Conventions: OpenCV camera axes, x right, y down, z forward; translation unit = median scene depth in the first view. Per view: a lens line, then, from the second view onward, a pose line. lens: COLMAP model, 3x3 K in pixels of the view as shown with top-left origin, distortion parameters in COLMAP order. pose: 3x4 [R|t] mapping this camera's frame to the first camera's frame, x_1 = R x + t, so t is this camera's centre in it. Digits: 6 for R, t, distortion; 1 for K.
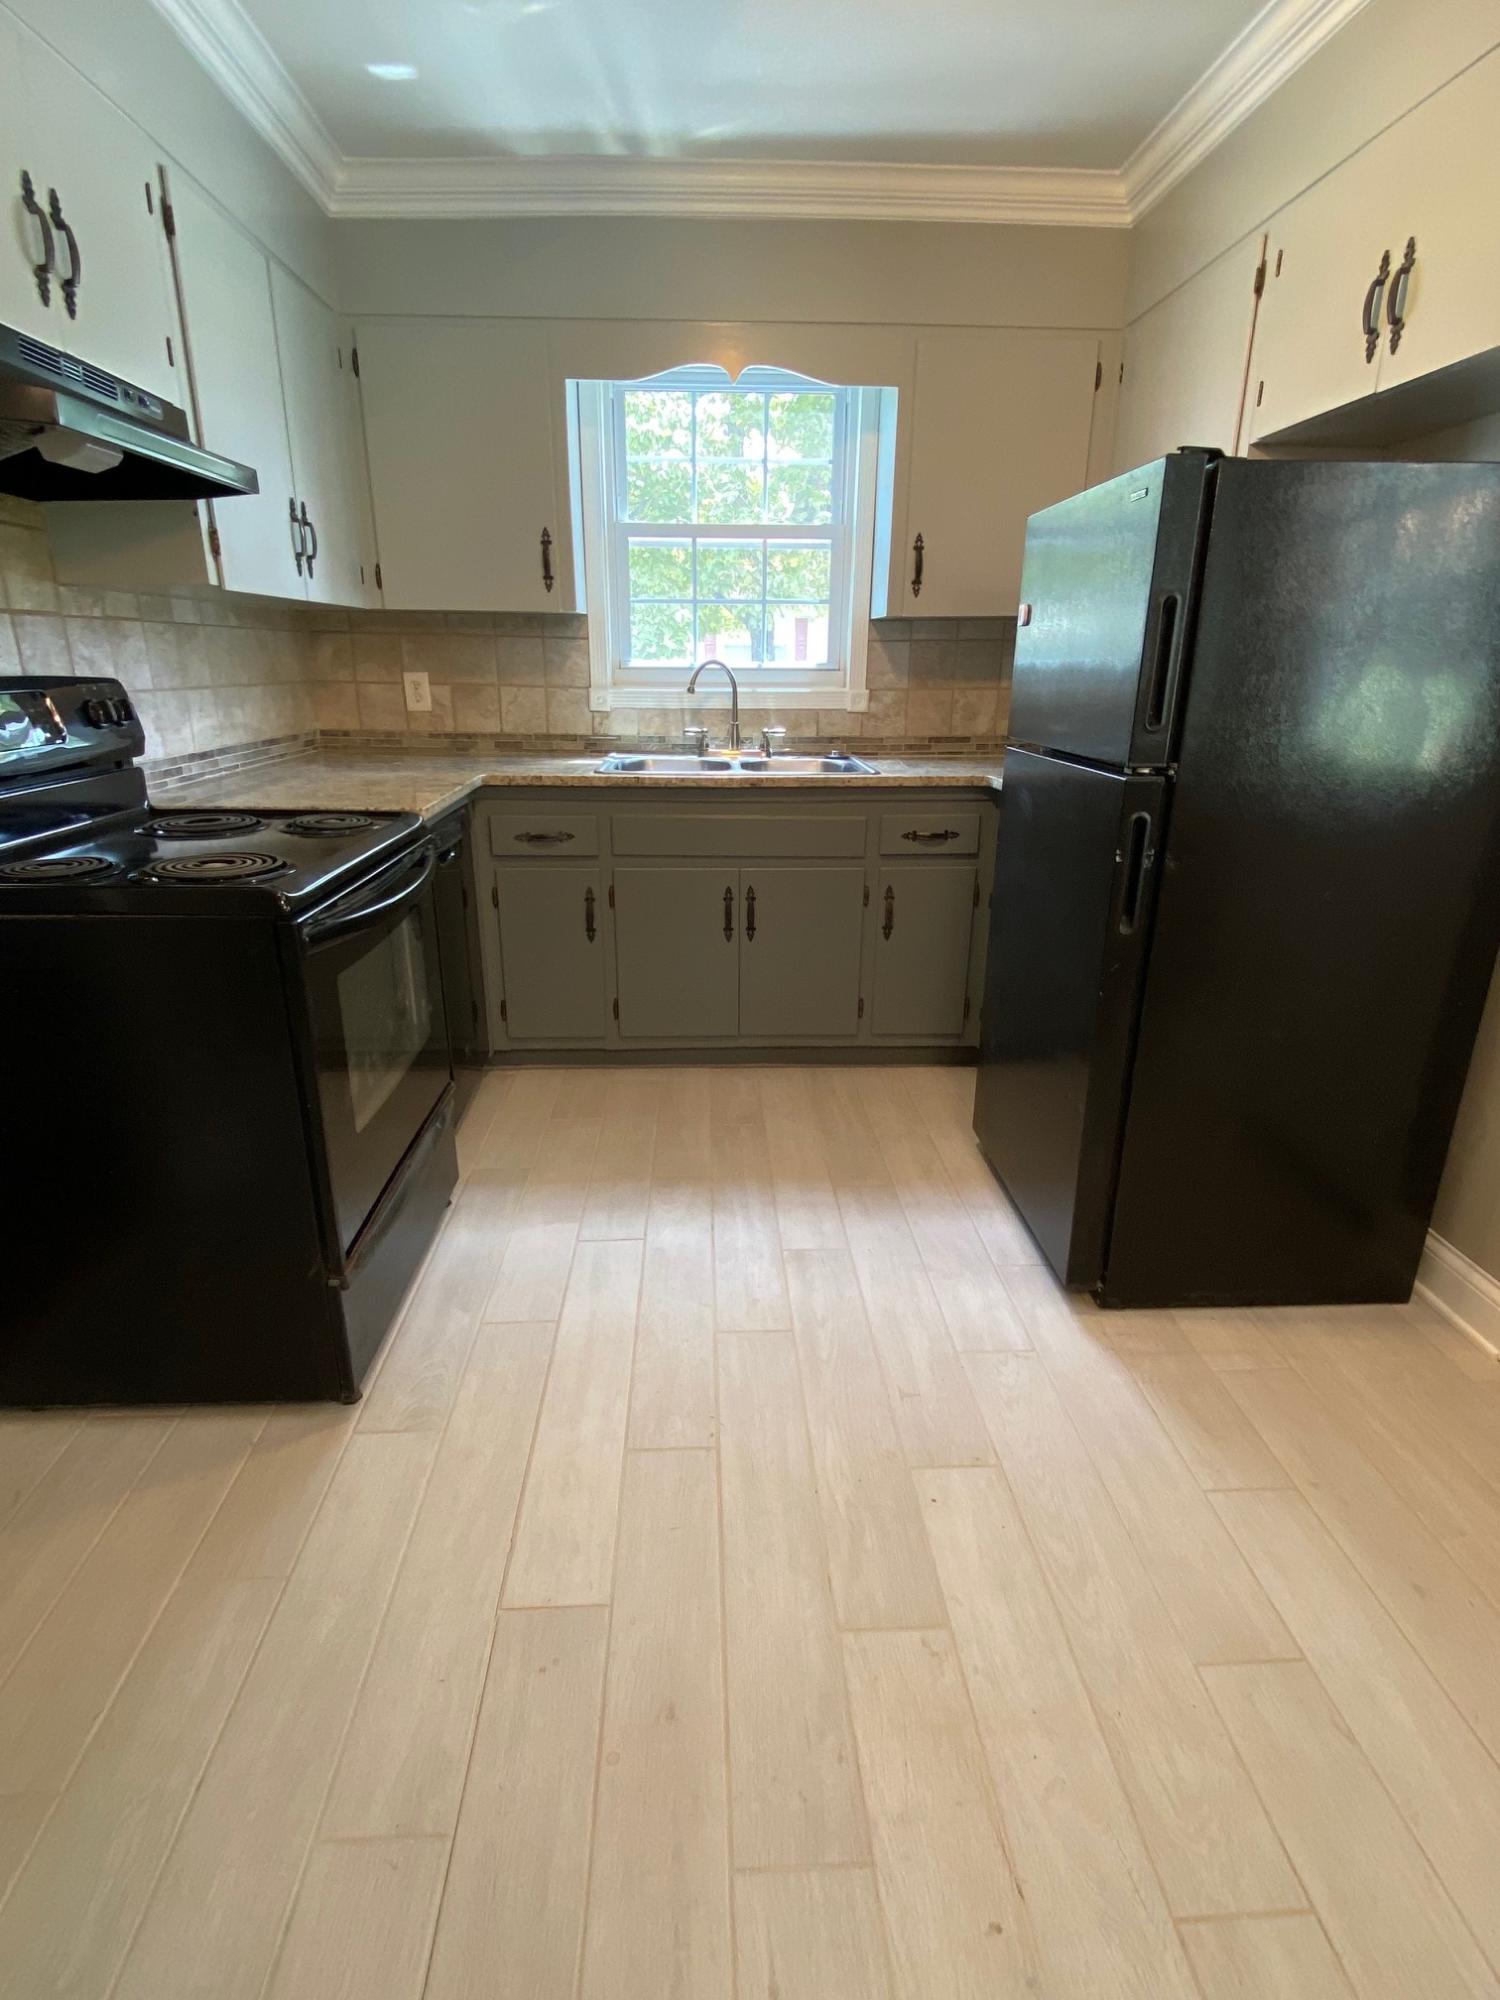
lens RADIAL K [[966.0, 0, 754.0], [0, 966.0, 984.9], [0, 0, 1]] dist [0.032009, -0.037489]
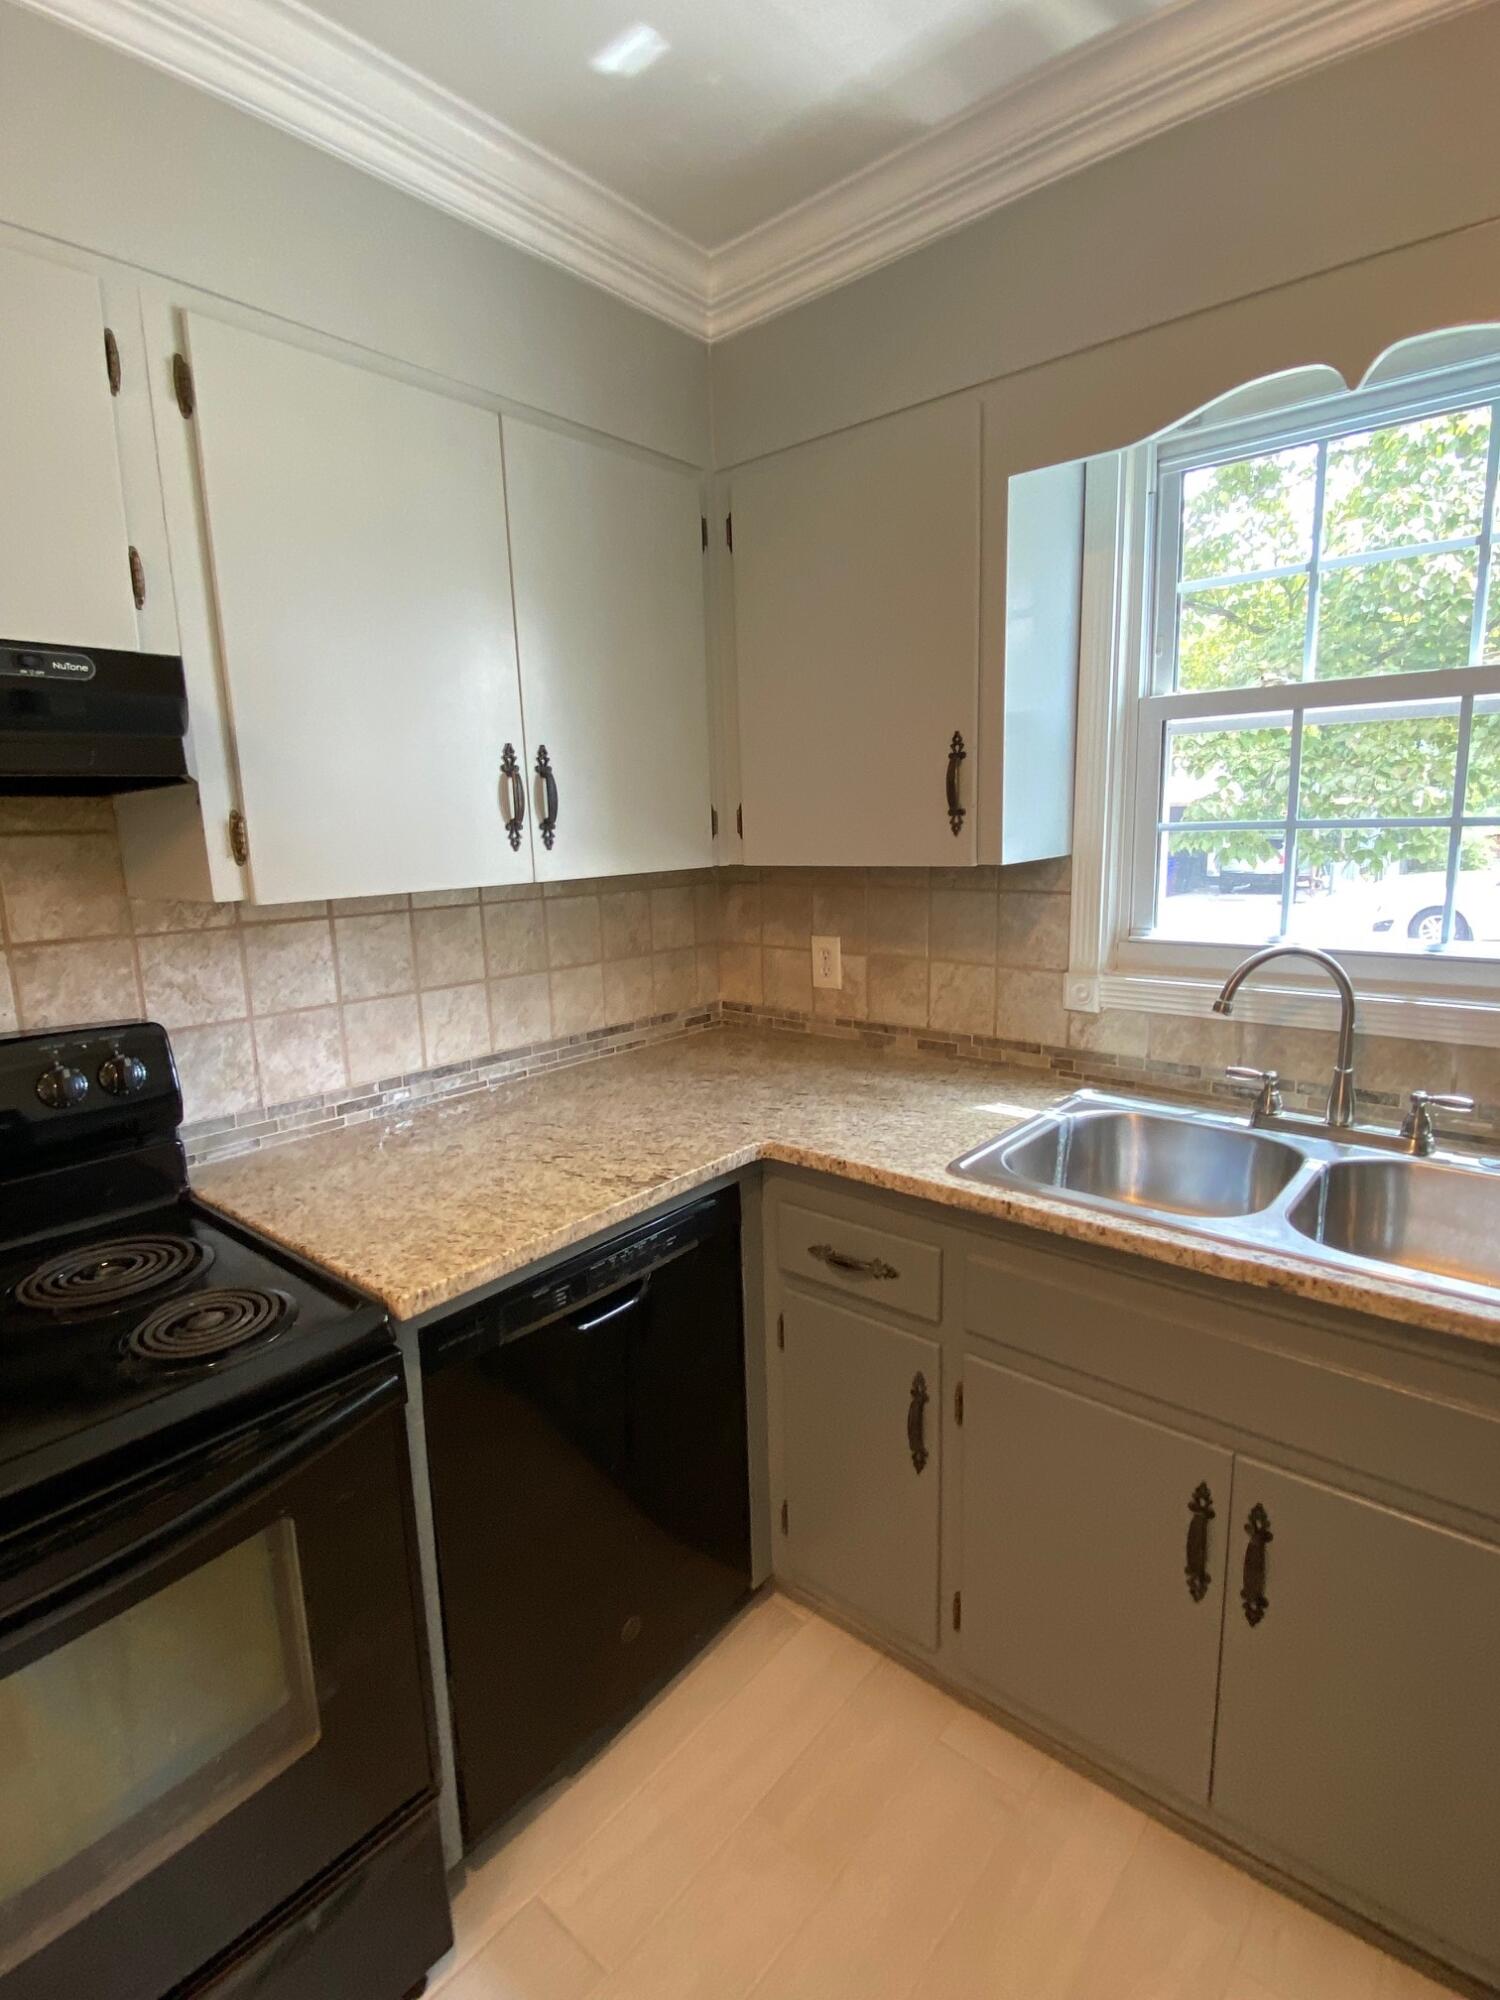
lens RADIAL K [[954.0, 0, 745.7], [0, 954.0, 988.7], [0, 0, 1]] dist [0.050812, -0.052939]
pose [[0.717564, 0.089711, -0.690691, 0.094823], [-0.188495, 0.979676, -0.068583, -0.226587], [0.670501, 0.179405, 0.719891, 0.466881]]
